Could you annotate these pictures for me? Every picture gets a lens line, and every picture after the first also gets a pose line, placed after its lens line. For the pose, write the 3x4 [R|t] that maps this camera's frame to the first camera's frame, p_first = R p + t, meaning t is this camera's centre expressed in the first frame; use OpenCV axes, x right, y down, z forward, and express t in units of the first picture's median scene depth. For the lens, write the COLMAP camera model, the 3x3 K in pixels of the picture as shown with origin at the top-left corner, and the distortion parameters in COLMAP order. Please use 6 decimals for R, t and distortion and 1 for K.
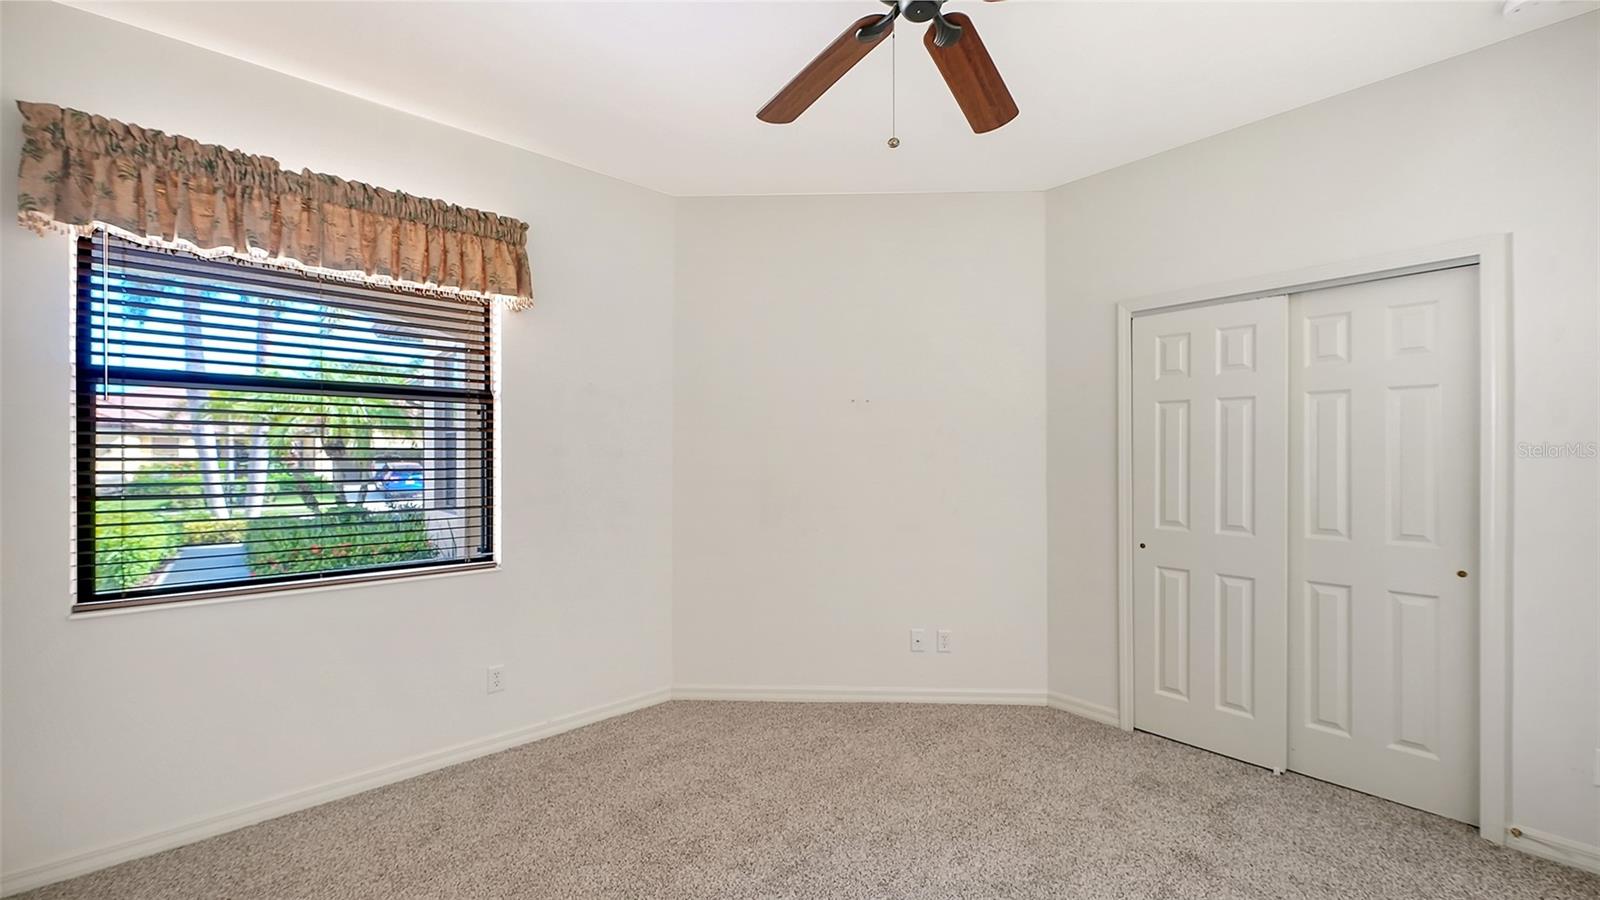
lens RADIAL K [[614.7, 0, 786.1], [0, 614.7, 445.4], [0, 0, 1]] dist [-0.000669, -0.000218]
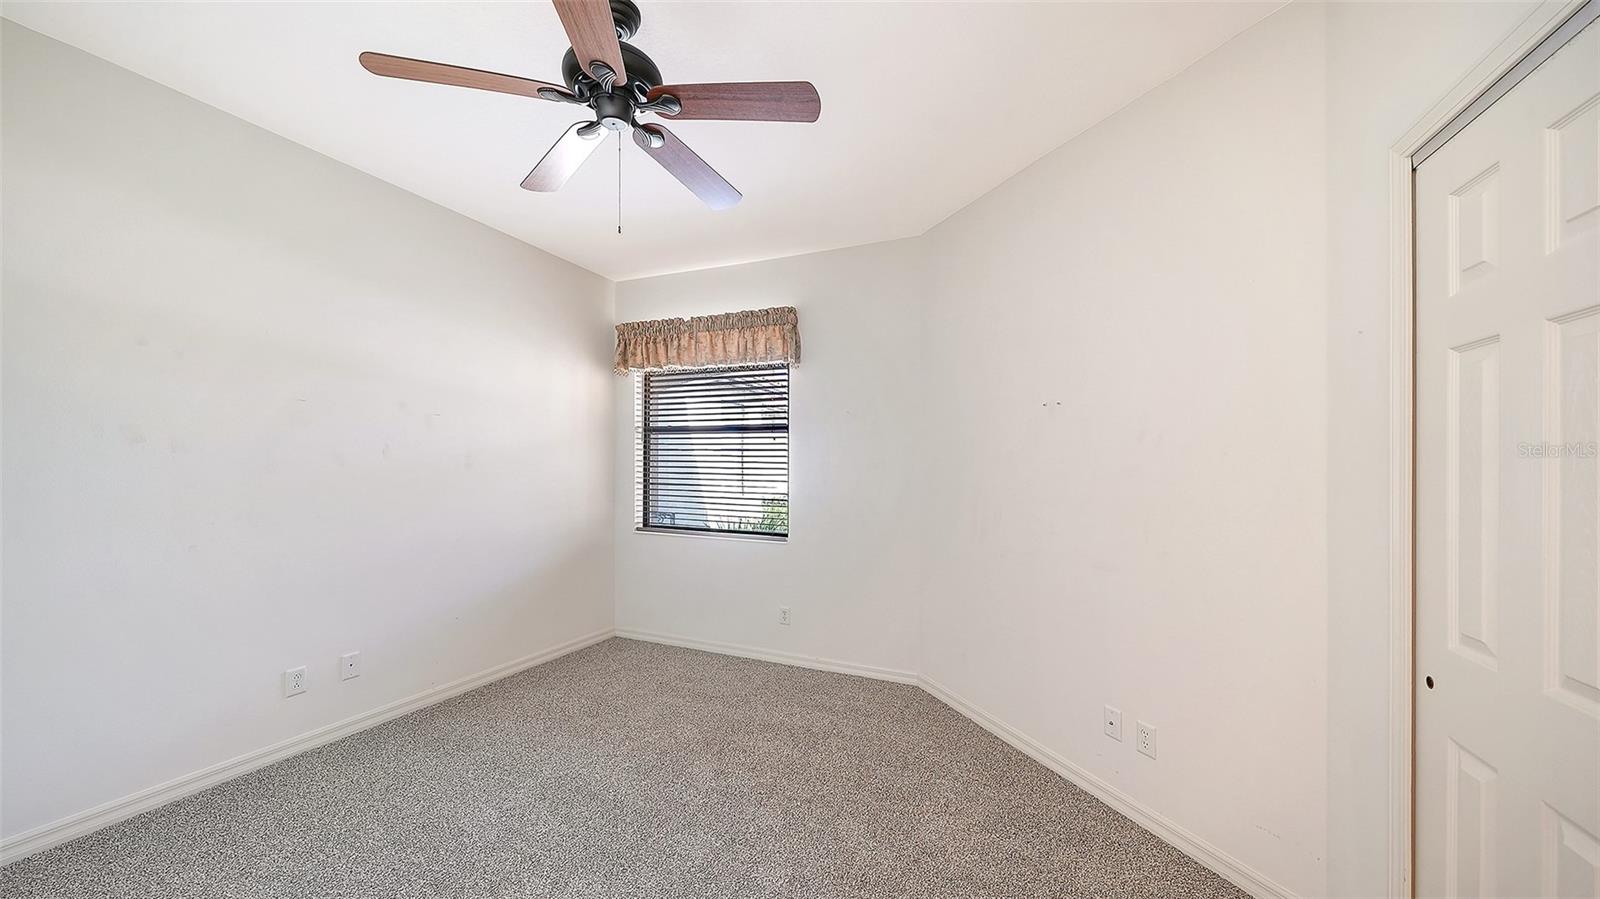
lens RADIAL K [[561.7, 0, 804.9], [0, 561.7, 458.9], [0, 0, 1]] dist [-0.000988, -0.000092]
pose [[0.437356, -0.005593, -0.899271, 0.832993], [0.004783, 0.999981, -0.003893, 0.003451], [0.899276, -0.002599, 0.437374, 0.472656]]
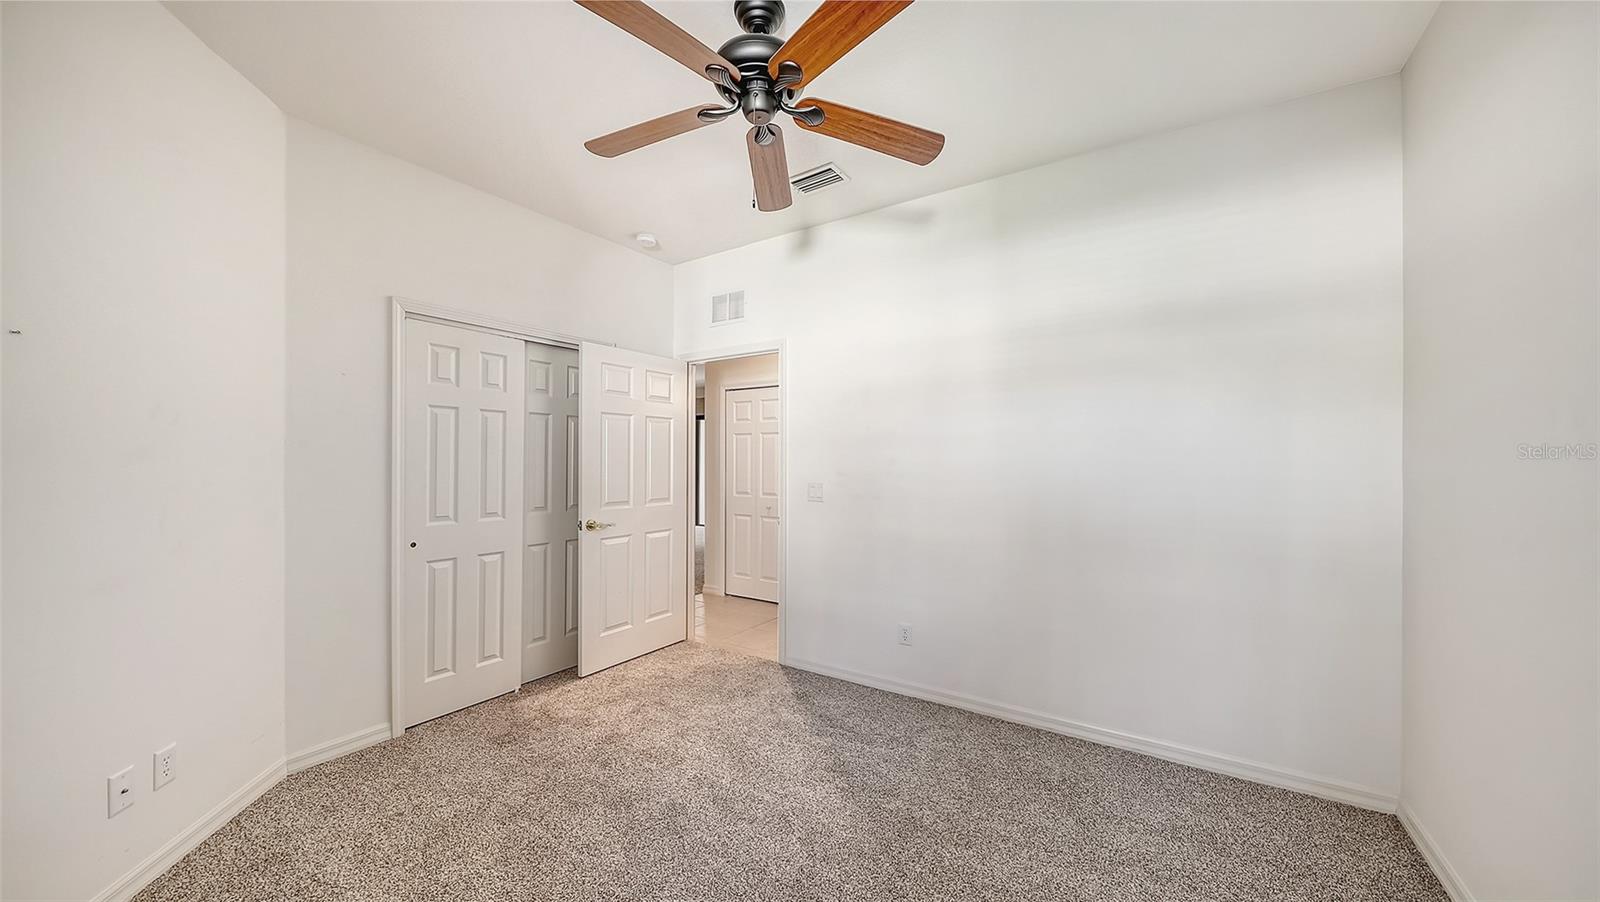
lens RADIAL K [[561.7, 0, 804.9], [0, 561.7, 460.4], [0, 0, 1]] dist [-0.000988, -0.000092]
pose [[-0.268496, 0.002226, 0.963278, -0.543402], [-0.014340, 0.999877, -0.006307, 0.022945], [-0.963174, -0.015507, -0.268431, 0.701393]]
